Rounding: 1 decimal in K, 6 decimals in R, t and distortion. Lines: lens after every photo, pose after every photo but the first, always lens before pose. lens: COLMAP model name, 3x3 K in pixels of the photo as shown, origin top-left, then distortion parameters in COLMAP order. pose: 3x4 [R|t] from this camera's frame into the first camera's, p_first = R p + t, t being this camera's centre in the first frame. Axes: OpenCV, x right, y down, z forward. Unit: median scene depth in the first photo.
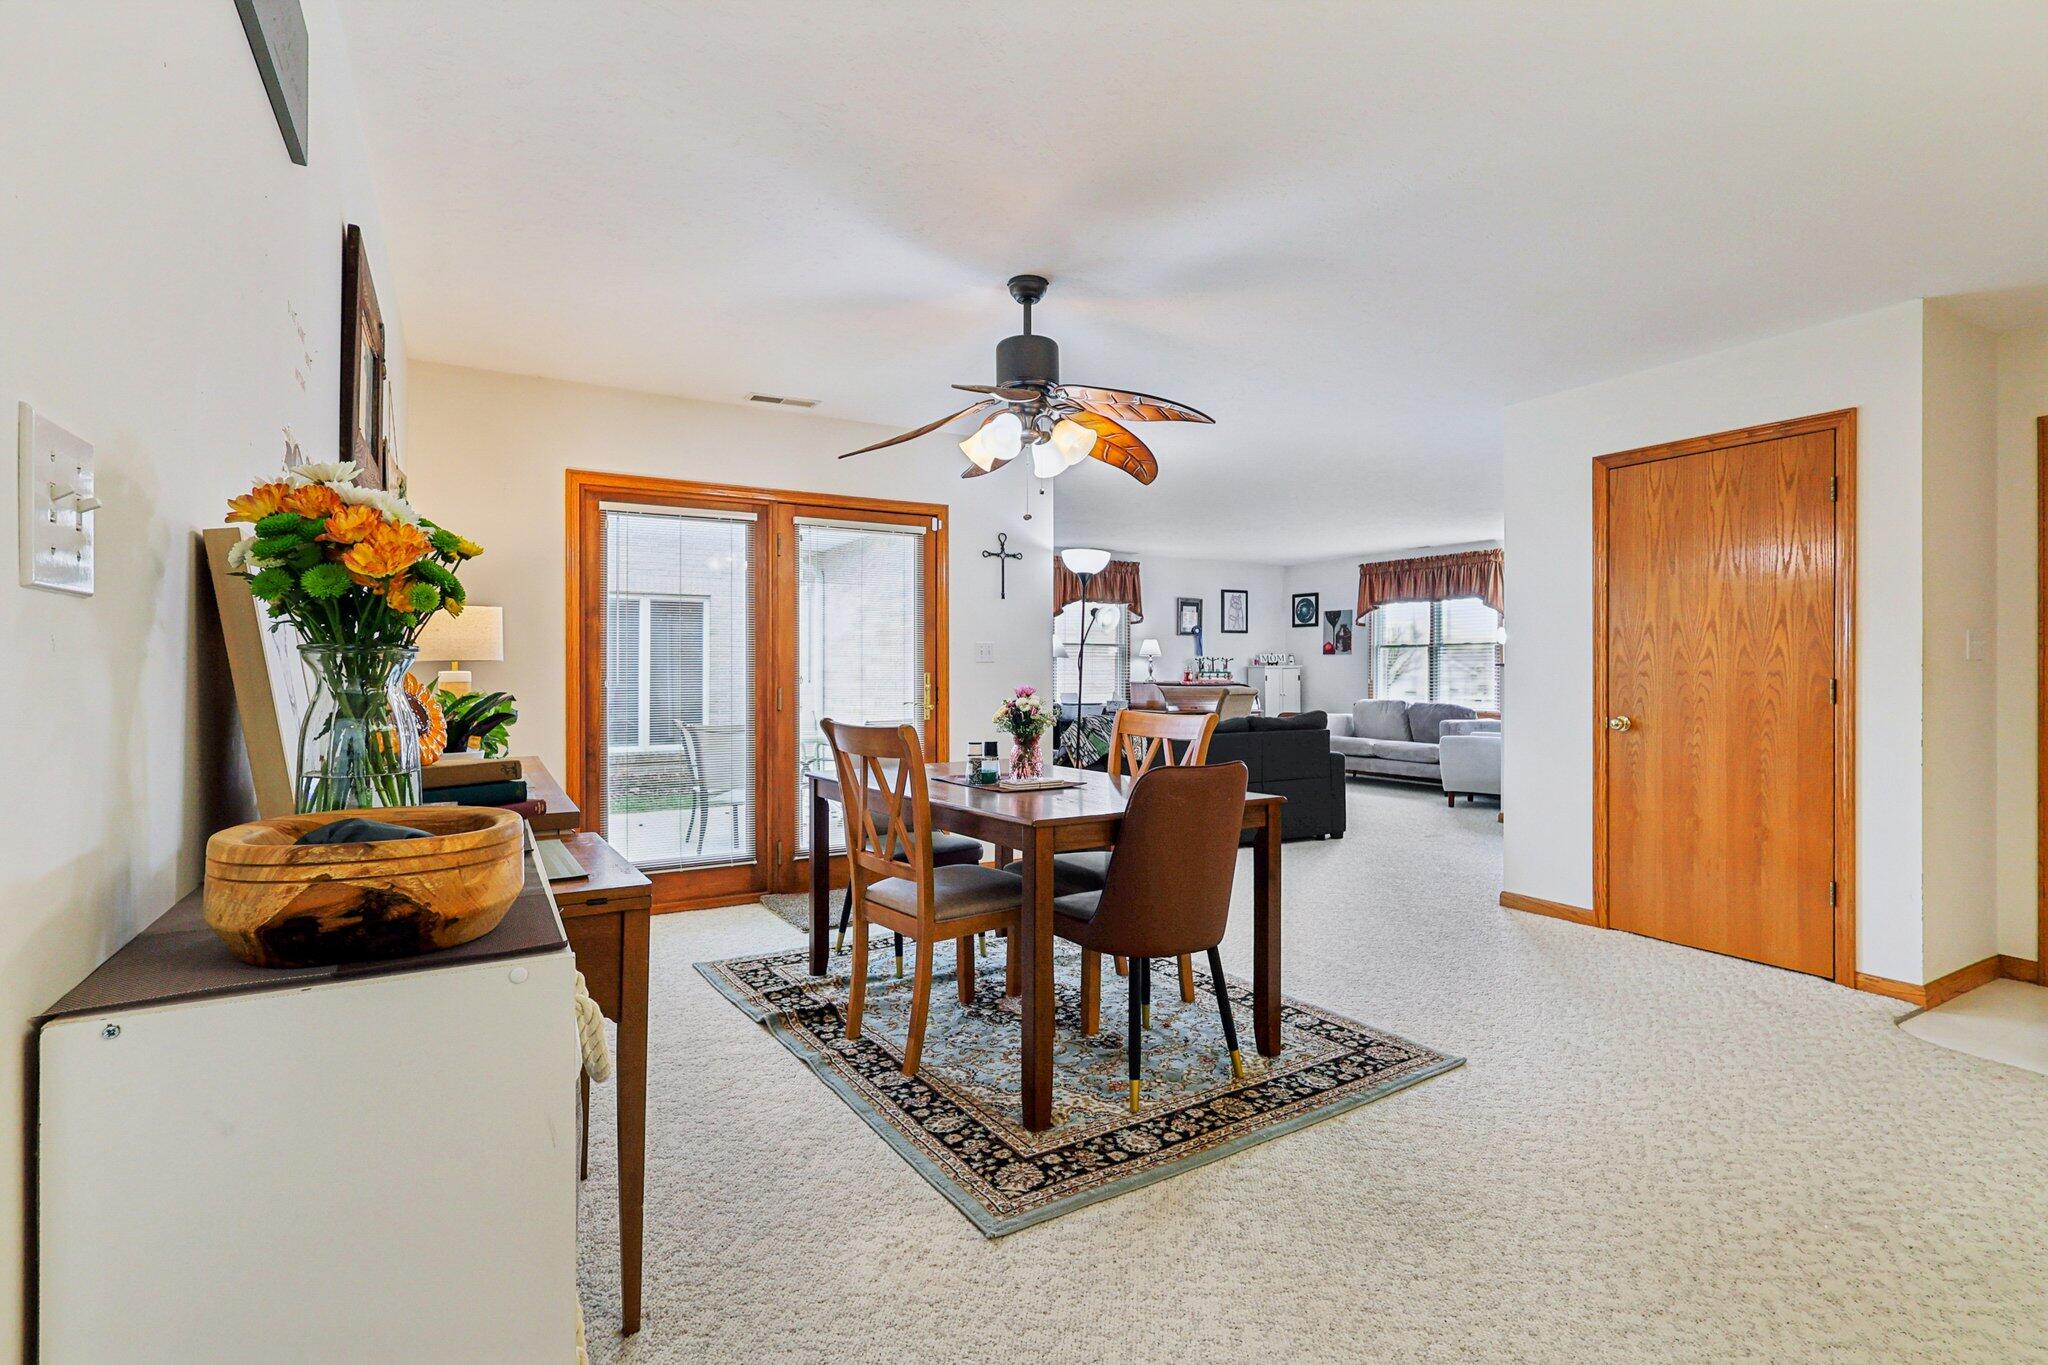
lens RADIAL K [[958.0, 0, 1033.4], [0, 958.0, 677.6], [0, 0, 1]] dist [-0.000469, 0.001583]
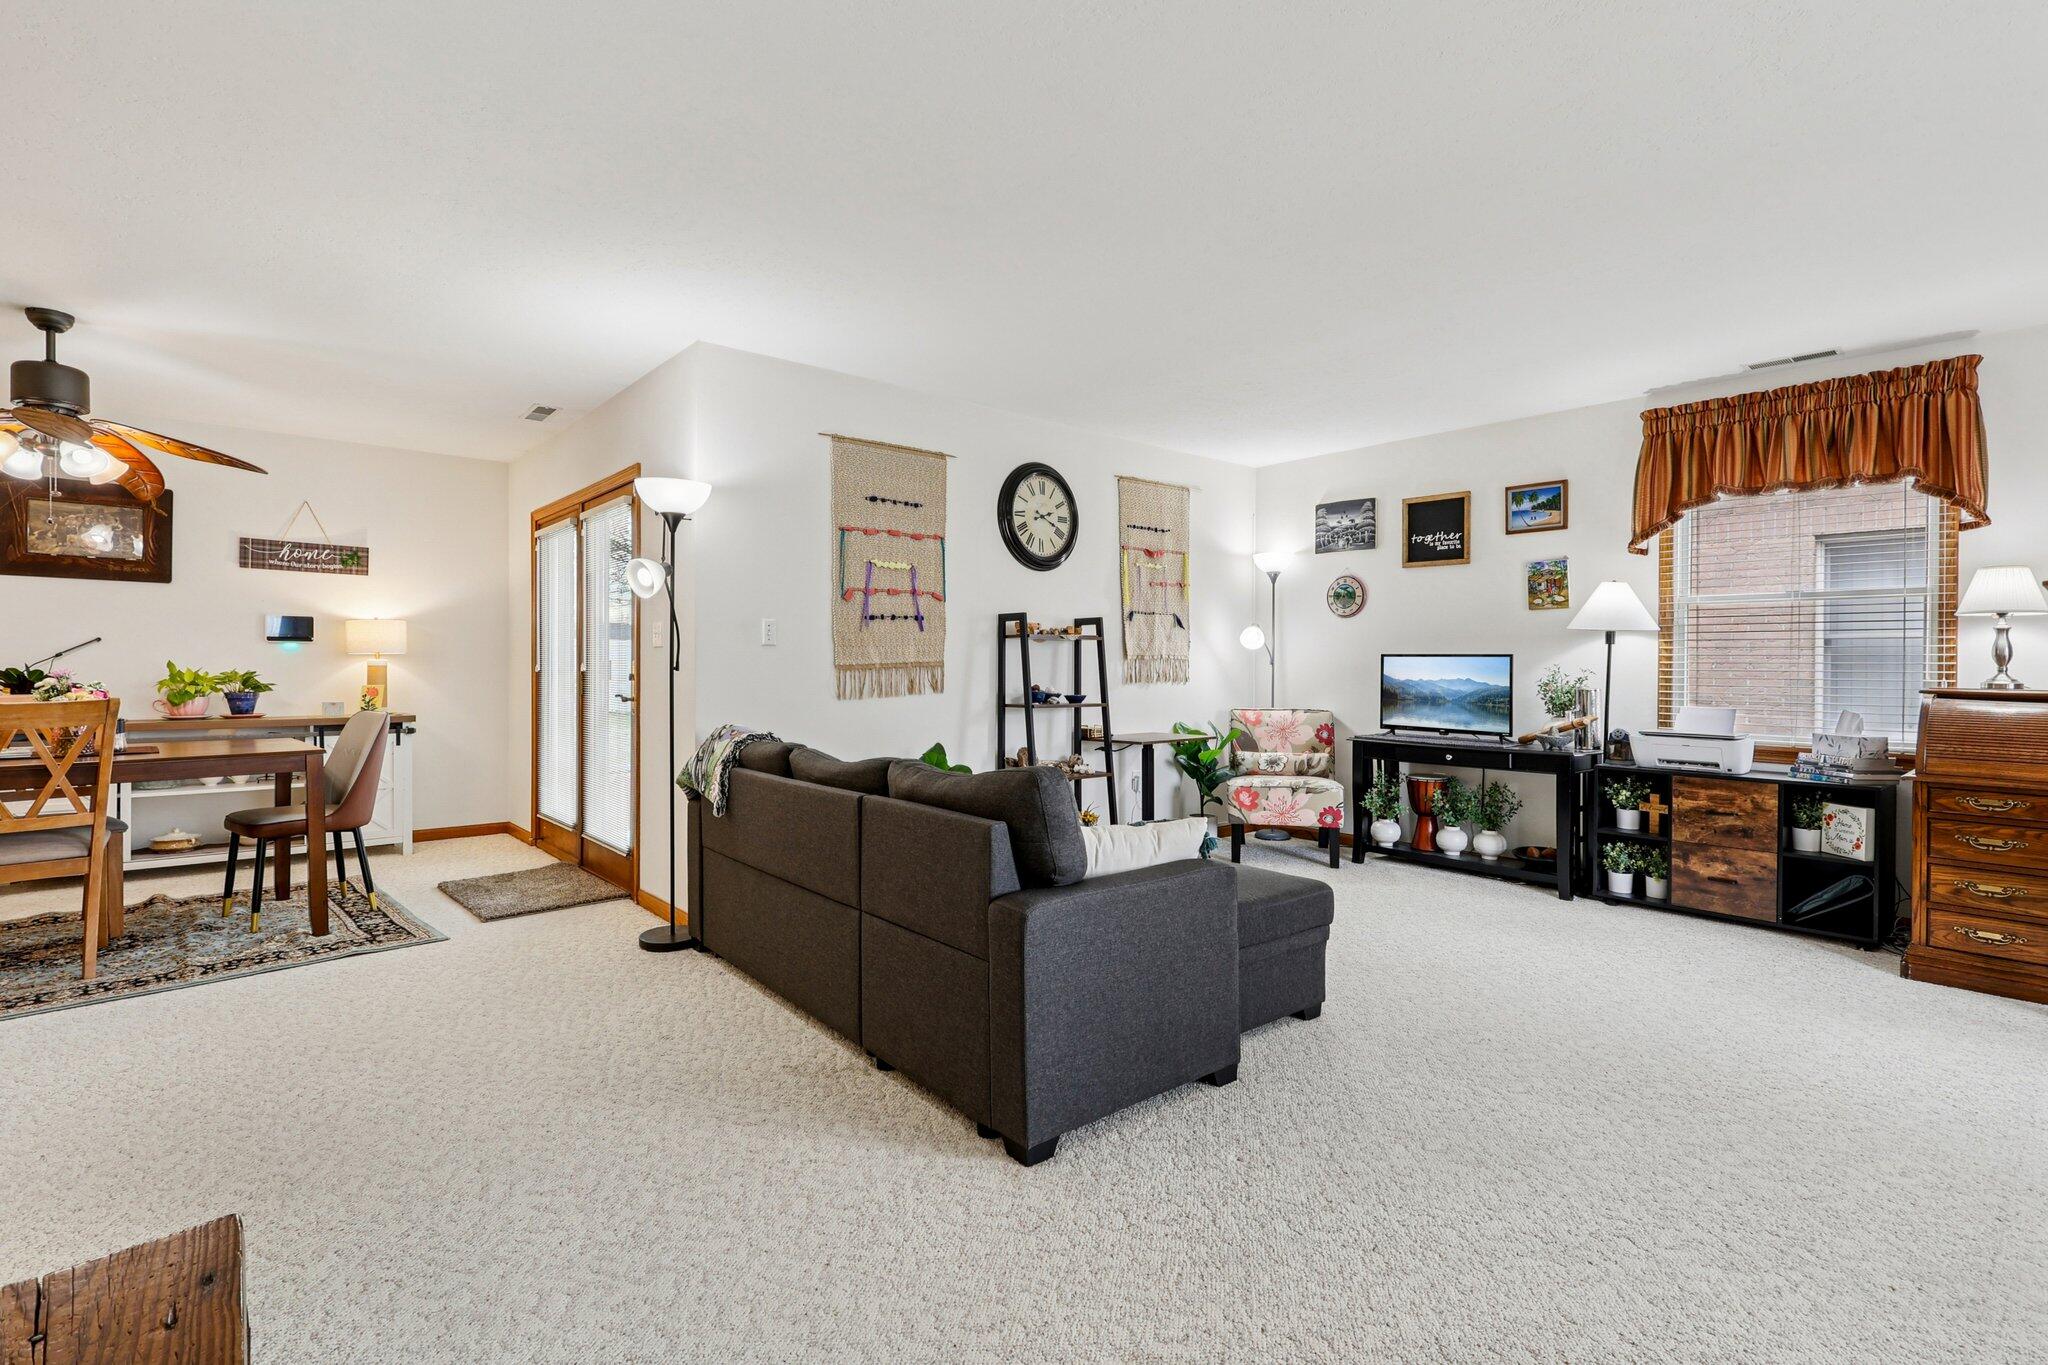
lens RADIAL K [[958.0, 0, 1045.9], [0, 958.0, 666.0], [0, 0, 1]] dist [-0.000469, 0.001583]
pose [[0.185623, 0.003902, -0.982613, 0.829069], [-0.006570, 0.999975, 0.002730, -0.004403], [0.982599, 0.005949, 0.185644, 1.212848]]
